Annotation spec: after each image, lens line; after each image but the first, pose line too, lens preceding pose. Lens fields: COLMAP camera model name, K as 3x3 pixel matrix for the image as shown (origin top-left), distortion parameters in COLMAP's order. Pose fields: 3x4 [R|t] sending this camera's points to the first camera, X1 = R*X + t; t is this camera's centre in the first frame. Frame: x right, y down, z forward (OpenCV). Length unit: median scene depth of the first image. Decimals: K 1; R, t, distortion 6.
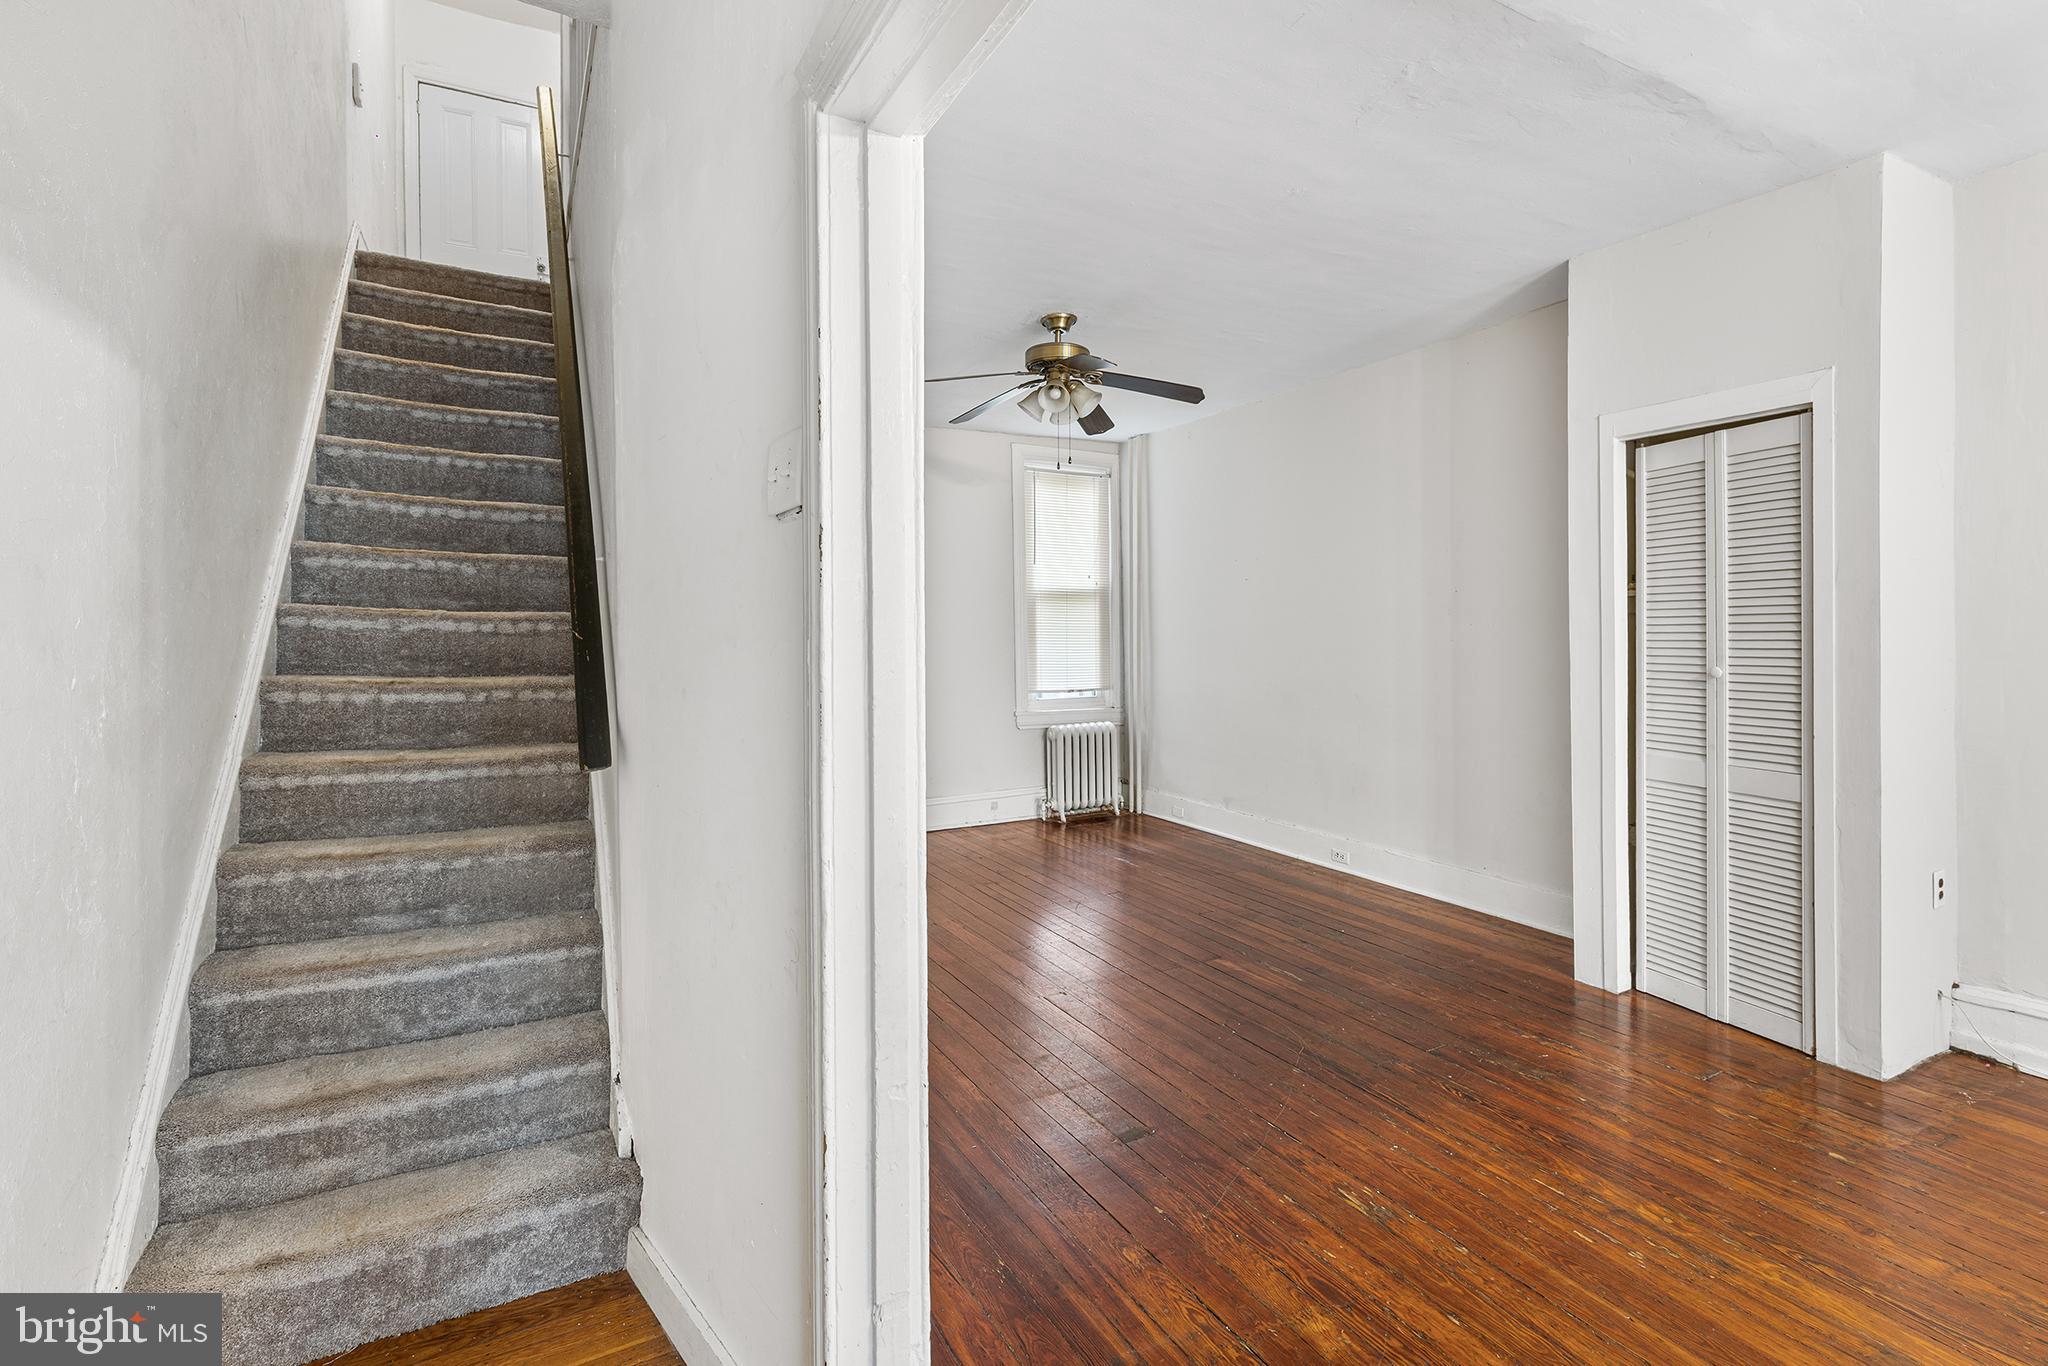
lens RADIAL K [[931.0, 0, 1023.4], [0, 931.0, 637.3], [0, 0, 1]] dist [0.000219, 0.000063]
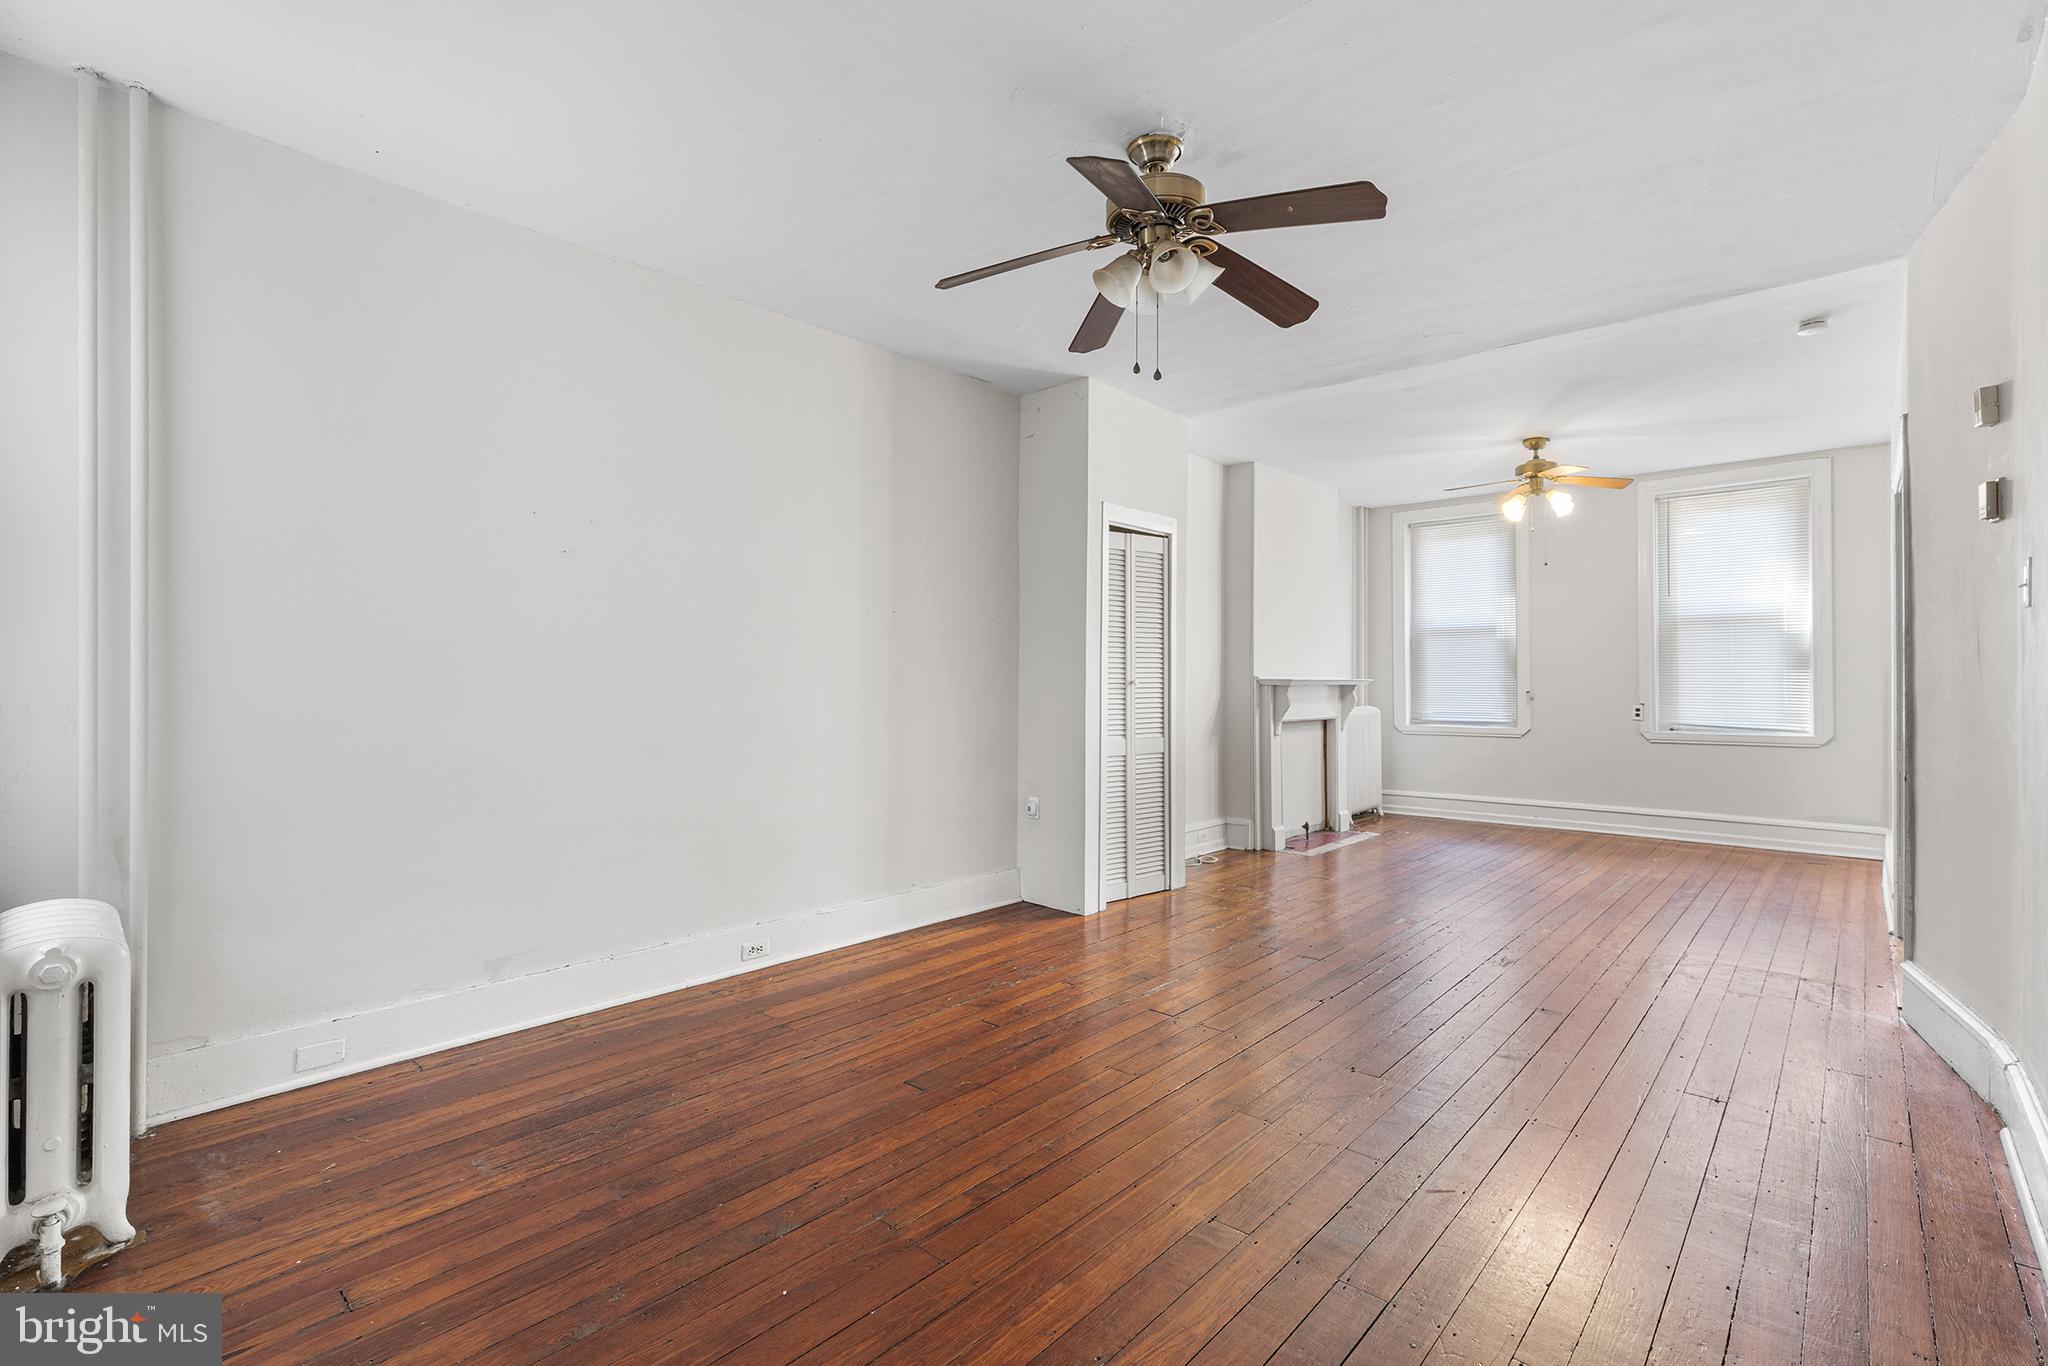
lens RADIAL K [[917.9, 0, 1024.0], [0, 917.9, 683.0], [0, 0, 1]] dist [0.000526, -0.000026]
pose [[-0.325204, 0.006402, 0.945622, -0.693610], [0.010482, 0.999940, -0.003165, 0.041140], [-0.945586, 0.008883, -0.325251, 1.675983]]
